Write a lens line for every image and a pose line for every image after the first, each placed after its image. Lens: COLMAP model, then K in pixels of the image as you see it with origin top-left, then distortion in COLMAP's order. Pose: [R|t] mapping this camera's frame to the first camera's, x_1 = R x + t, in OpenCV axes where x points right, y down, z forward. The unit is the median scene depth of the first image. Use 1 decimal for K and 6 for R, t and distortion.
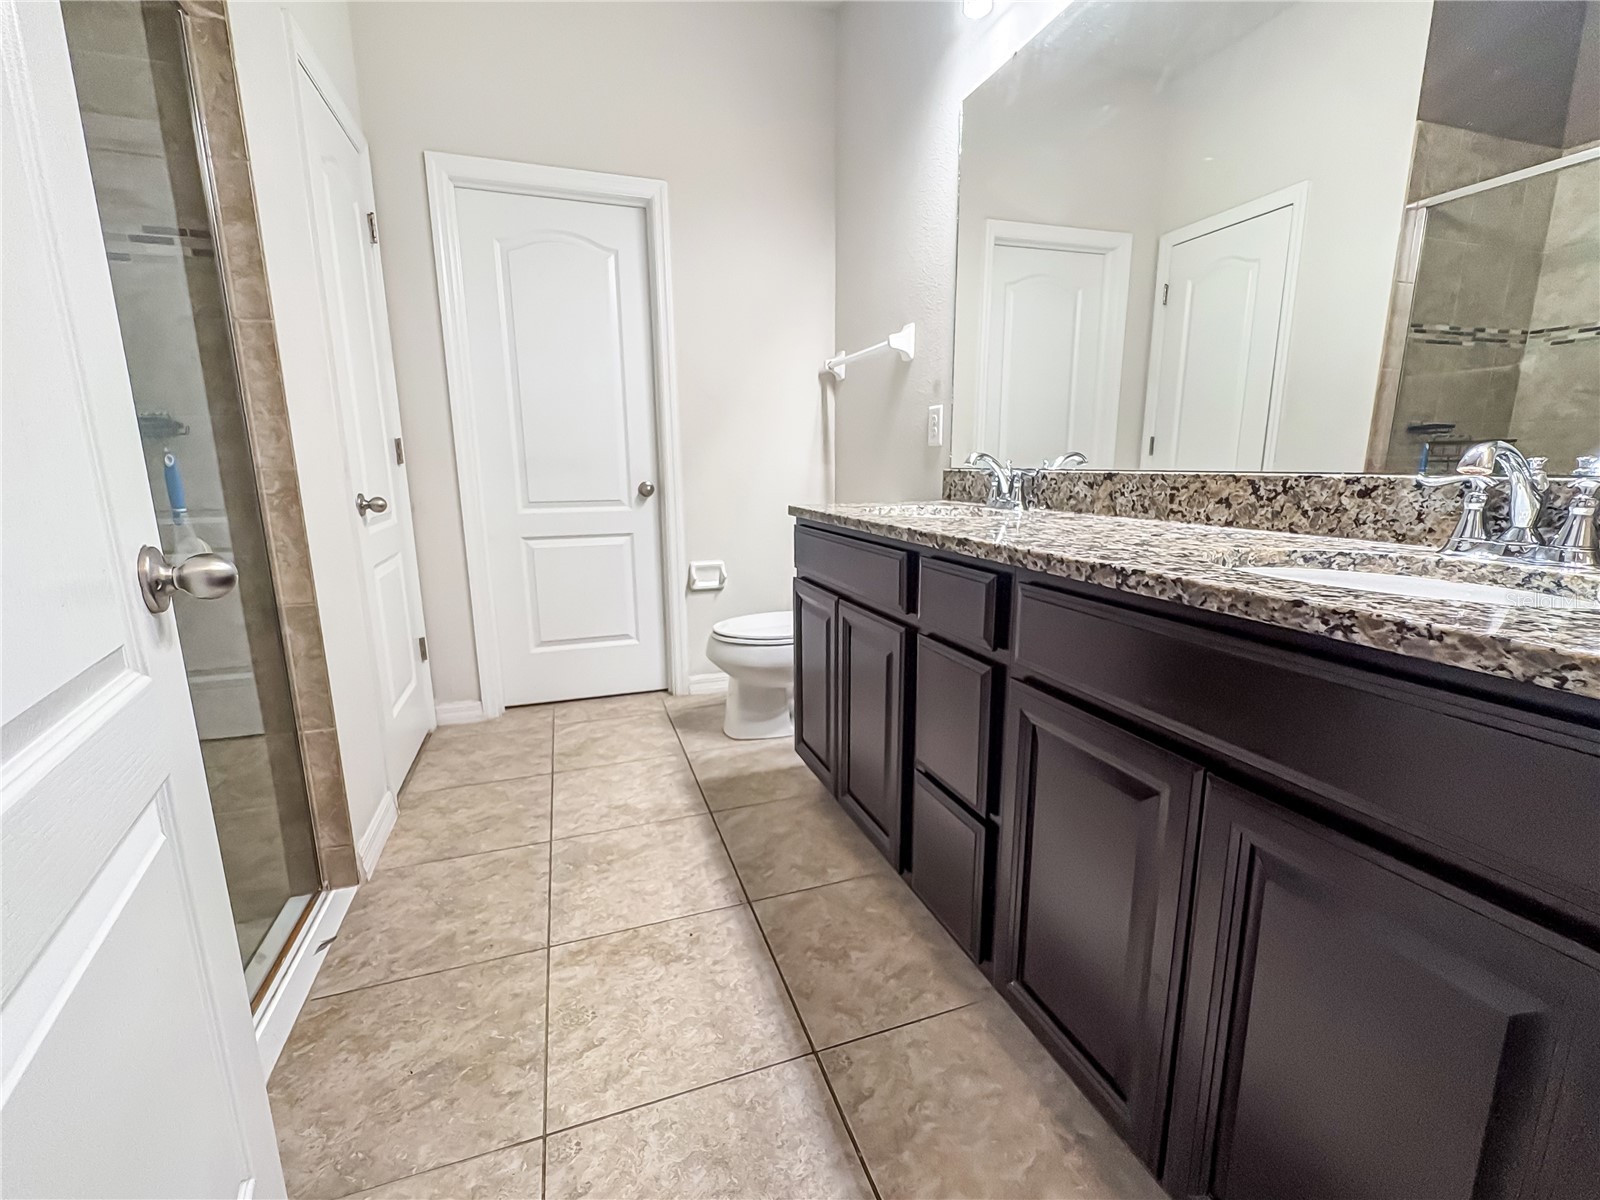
lens RADIAL K [[676.9, 0, 795.9], [0, 676.9, 573.8], [0, 0, 1]] dist [0.000323, -0.000226]
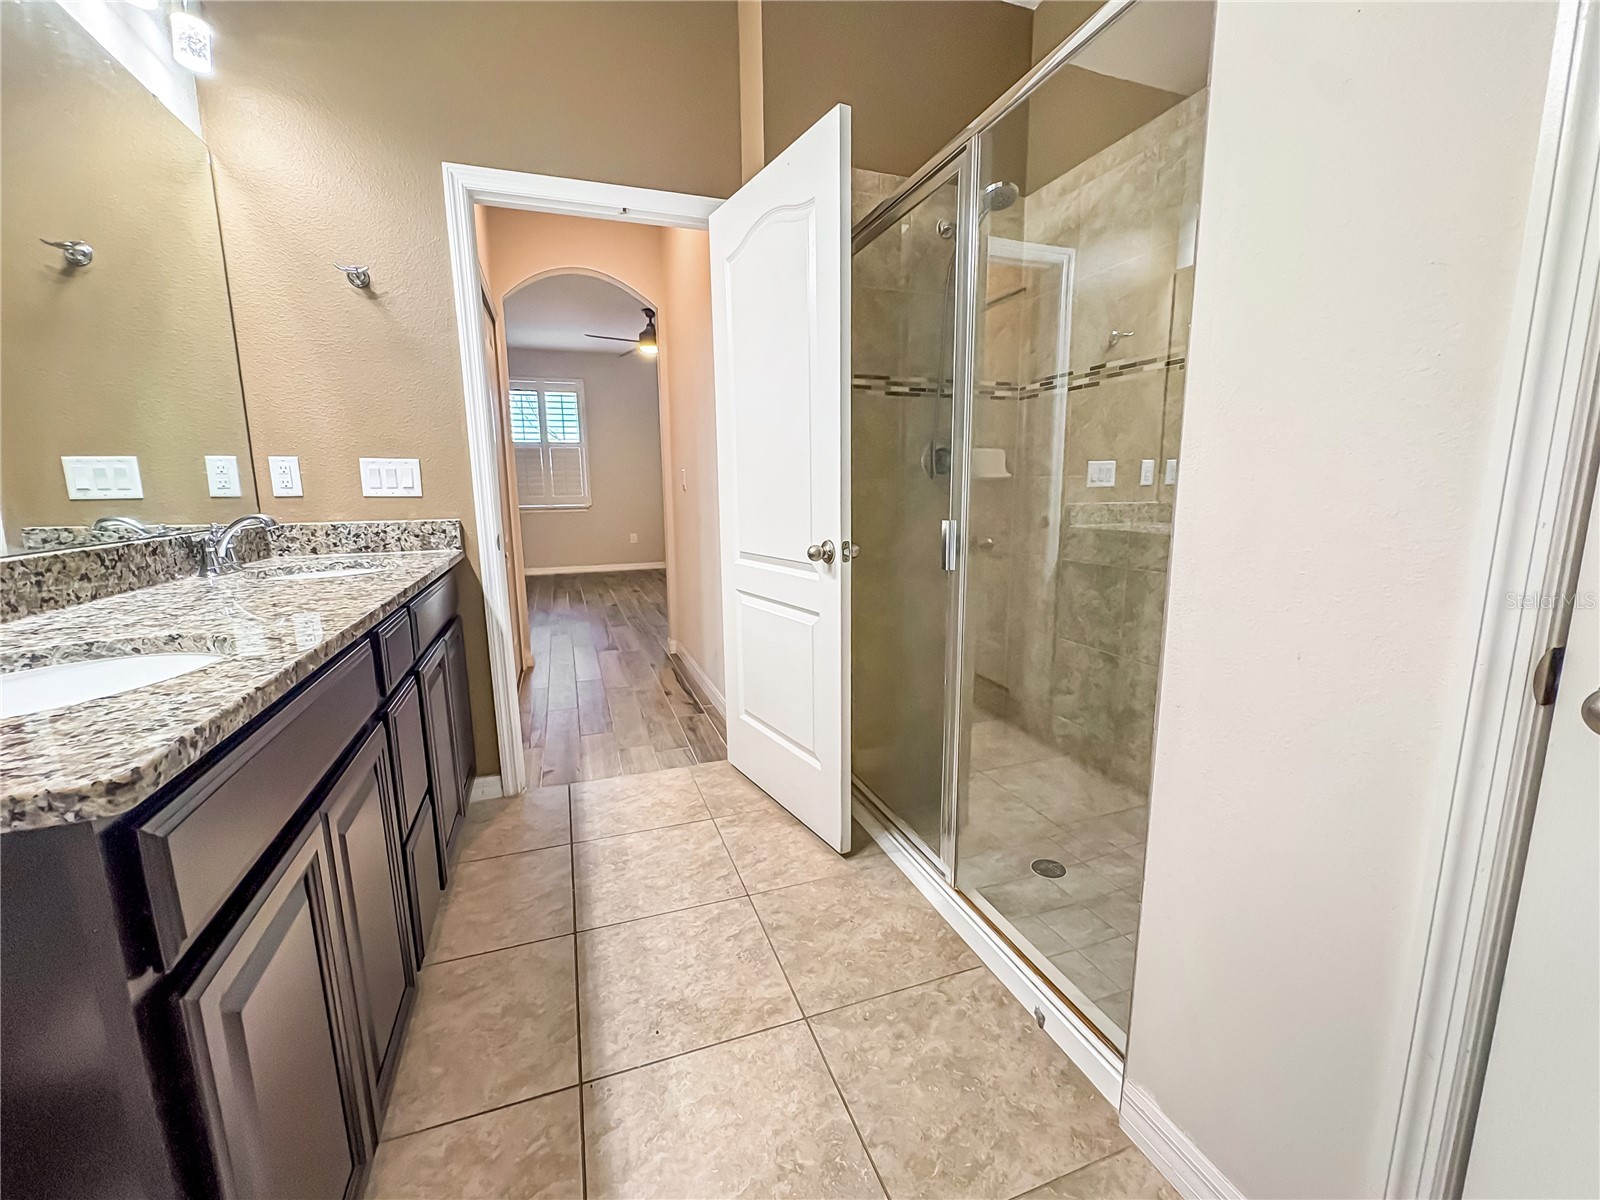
lens RADIAL K [[658.0, 0, 800.0], [0, 658.0, 600.0], [0, 0, 1]] dist [0.000530, -0.000092]
pose [[-0.999643, 0.023789, -0.012190, -0.386908], [0.018285, 0.941208, 0.337331, -0.357600], [0.019498, 0.336988, -0.941307, 1.811530]]
